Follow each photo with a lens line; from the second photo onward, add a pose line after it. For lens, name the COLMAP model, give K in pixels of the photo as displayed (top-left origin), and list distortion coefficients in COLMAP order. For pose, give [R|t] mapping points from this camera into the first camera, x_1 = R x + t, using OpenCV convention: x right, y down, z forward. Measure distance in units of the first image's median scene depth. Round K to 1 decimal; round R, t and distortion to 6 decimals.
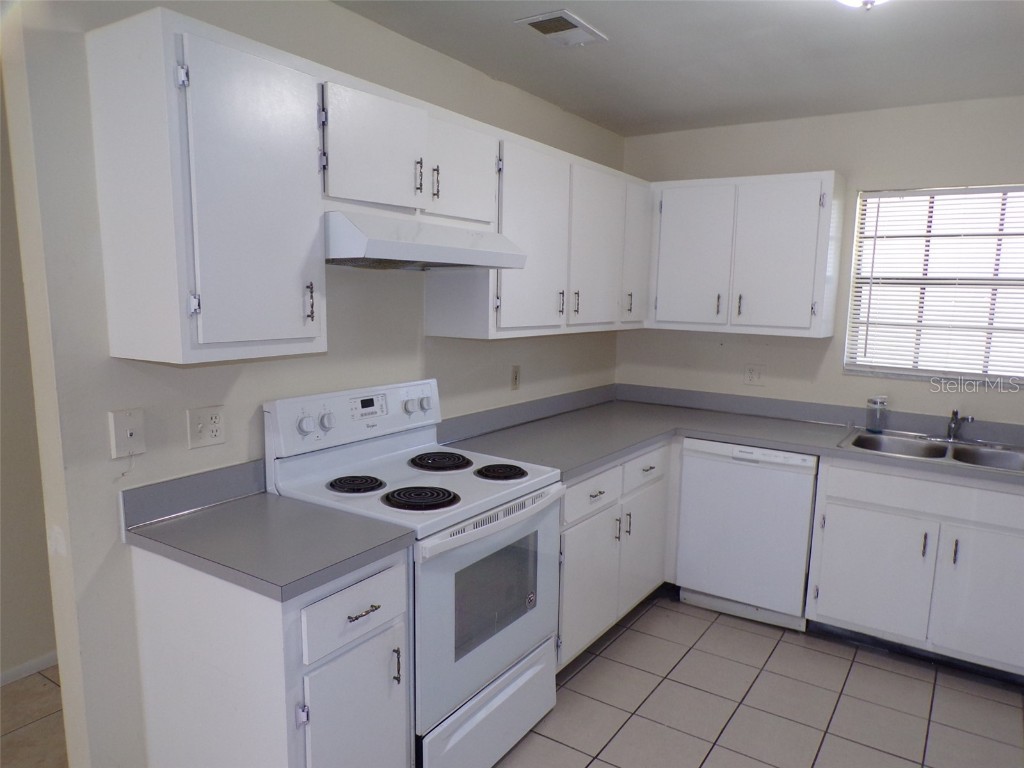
lens RADIAL K [[704.5, 0, 515.2], [0, 704.5, 390.8], [0, 0, 1]] dist [0.000280, 0.002249]
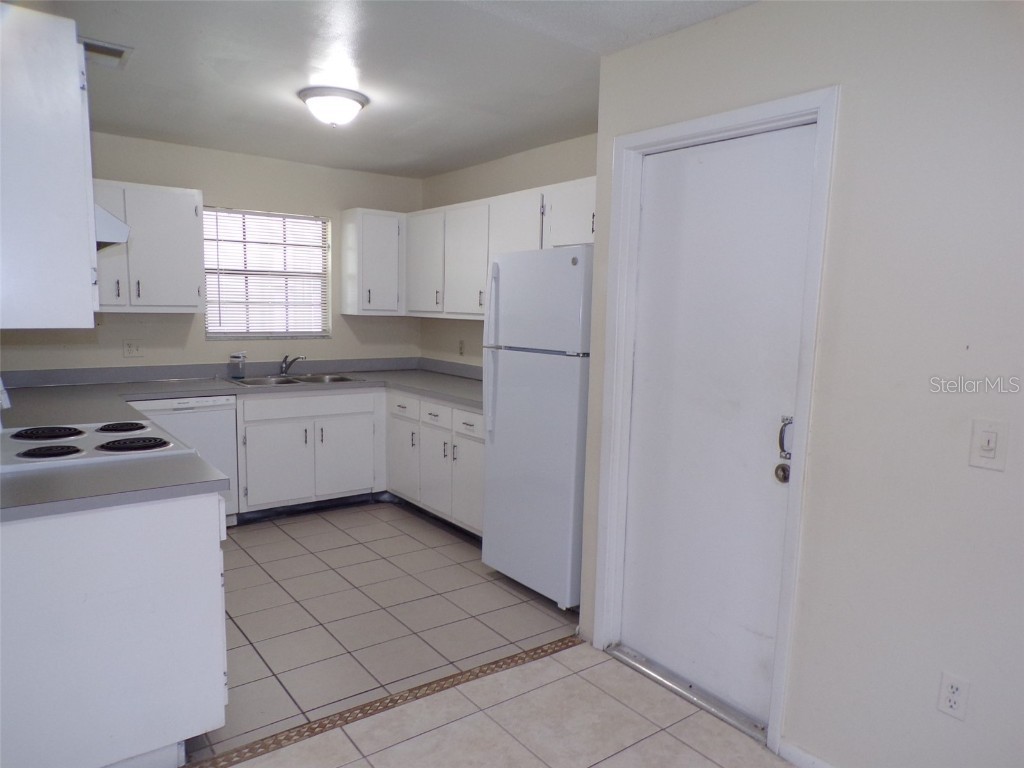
lens RADIAL K [[712.9, 0, 511.7], [0, 712.9, 388.3], [0, 0, 1]] dist [0.005823, 0.001889]
pose [[0.343657, -0.131624, 0.929825, -0.652602], [0.125620, 0.987674, 0.093384, 0.014001], [-0.930655, 0.084713, 0.355956, -0.025261]]
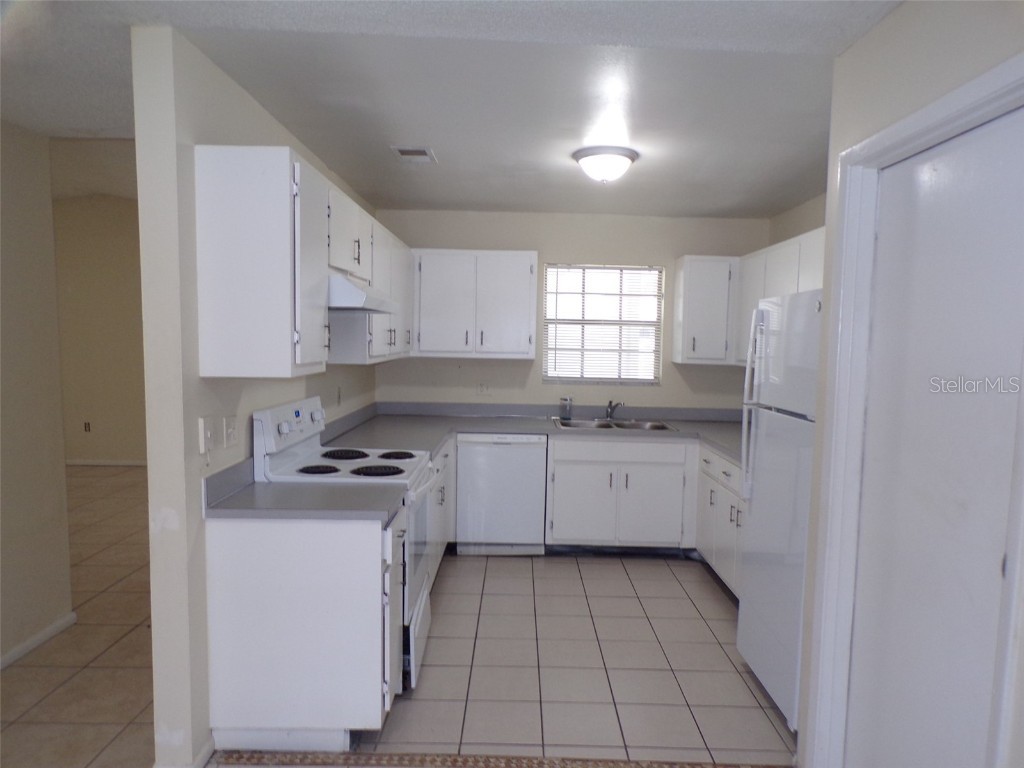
lens RADIAL K [[700.1, 0, 511.6], [0, 700.1, 389.6], [0, 0, 1]] dist [-0.027125, 0.001853]
pose [[0.838821, -0.049749, 0.542130, -0.421254], [0.079884, 0.996285, -0.032178, 0.034295], [-0.538515, 0.070299, 0.839678, -0.226915]]
